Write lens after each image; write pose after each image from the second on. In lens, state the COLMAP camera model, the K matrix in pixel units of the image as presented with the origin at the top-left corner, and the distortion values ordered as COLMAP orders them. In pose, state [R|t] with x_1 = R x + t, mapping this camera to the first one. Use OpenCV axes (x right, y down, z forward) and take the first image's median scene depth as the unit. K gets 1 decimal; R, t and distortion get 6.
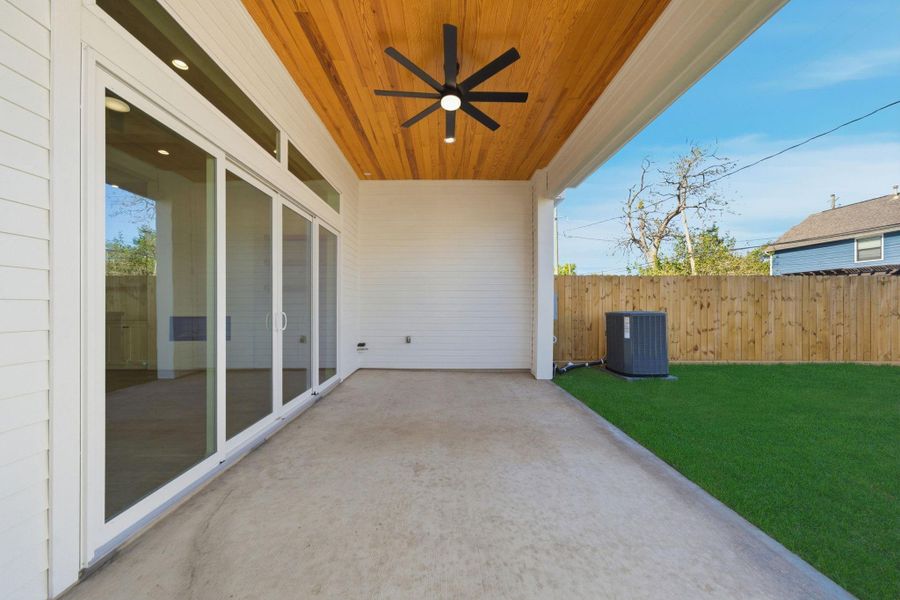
lens RADIAL K [[308.9, 0, 446.2], [0, 308.9, 304.3], [0, 0, 1]] dist [-0.001458, 0.000067]
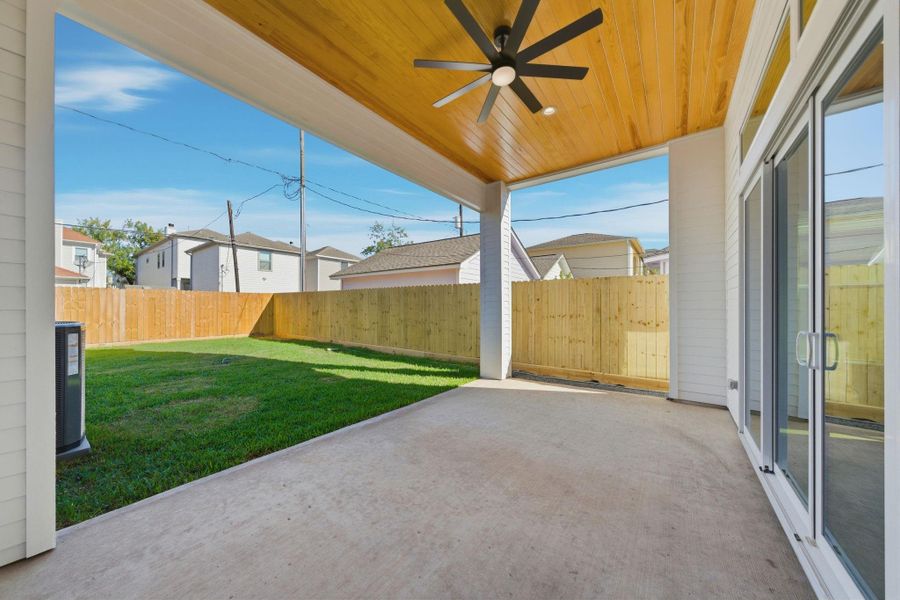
lens RADIAL K [[308.9, 0, 446.2], [0, 308.9, 304.3], [0, 0, 1]] dist [-0.001458, 0.000067]
pose [[-0.796585, 0.000202, 0.604527, -0.354314], [-0.003055, 0.999986, -0.004360, -0.012464], [-0.604519, -0.005320, -0.796573, 1.673584]]
